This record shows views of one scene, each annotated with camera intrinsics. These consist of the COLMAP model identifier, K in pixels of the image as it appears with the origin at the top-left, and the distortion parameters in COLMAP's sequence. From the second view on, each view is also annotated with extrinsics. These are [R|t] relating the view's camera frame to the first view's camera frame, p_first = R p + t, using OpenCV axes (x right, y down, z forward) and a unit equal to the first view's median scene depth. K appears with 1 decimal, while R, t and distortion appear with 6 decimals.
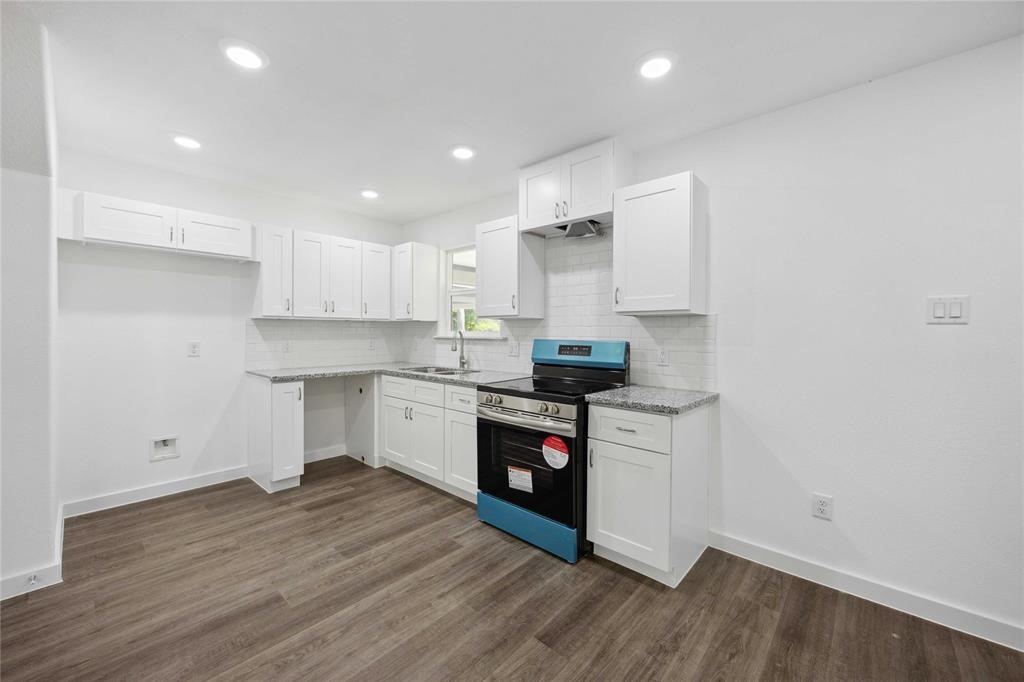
lens RADIAL K [[396.1, 0, 509.2], [0, 396.1, 336.0], [0, 0, 1]] dist [-0.001705, -0.000154]
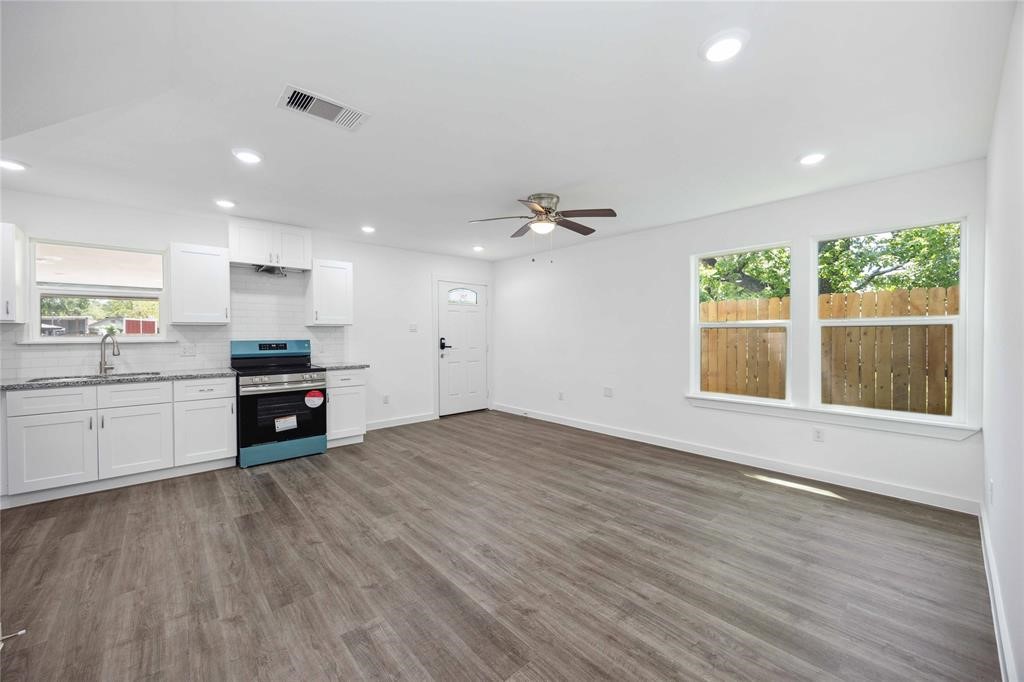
lens RADIAL K [[396.1, 0, 506.9], [0, 396.1, 339.4], [0, 0, 1]] dist [-0.001705, -0.000154]
pose [[0.117837, -0.016659, 0.992893, -1.392302], [0.018905, 0.999716, 0.014530, 0.001359], [-0.992853, 0.017059, 0.118118, -0.113464]]
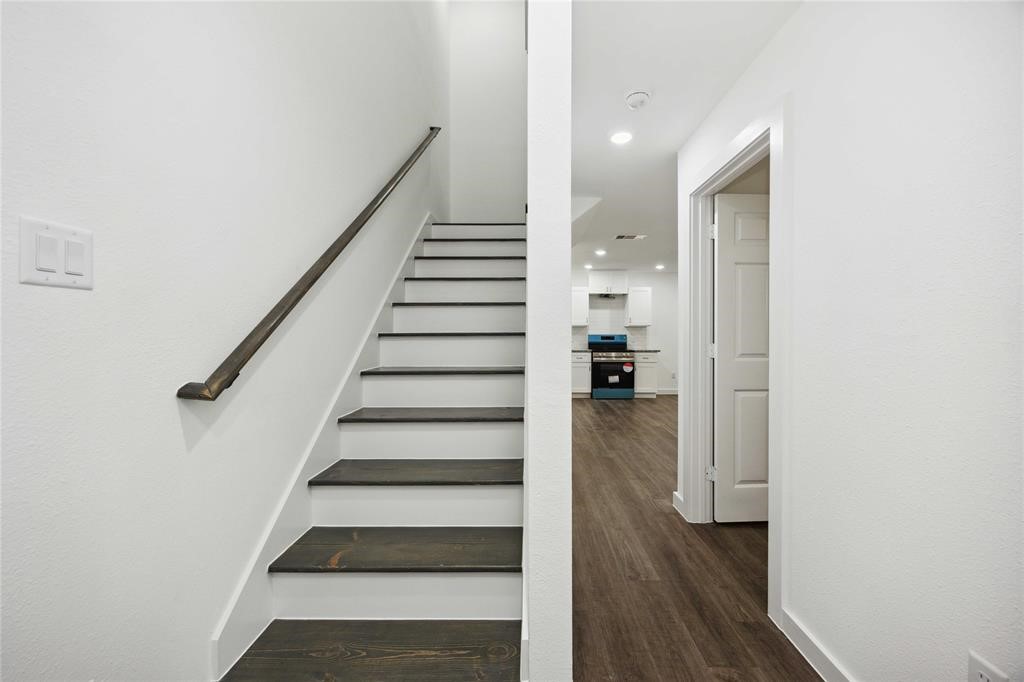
lens RADIAL K [[396.1, 0, 535.2], [0, 396.1, 335.6], [0, 0, 1]] dist [-0.001705, -0.000154]
pose [[0.733377, -0.000586, 0.679822, -2.317273], [0.010429, 0.999892, -0.010388, 0.045260], [-0.679742, 0.014708, 0.733303, -0.780861]]
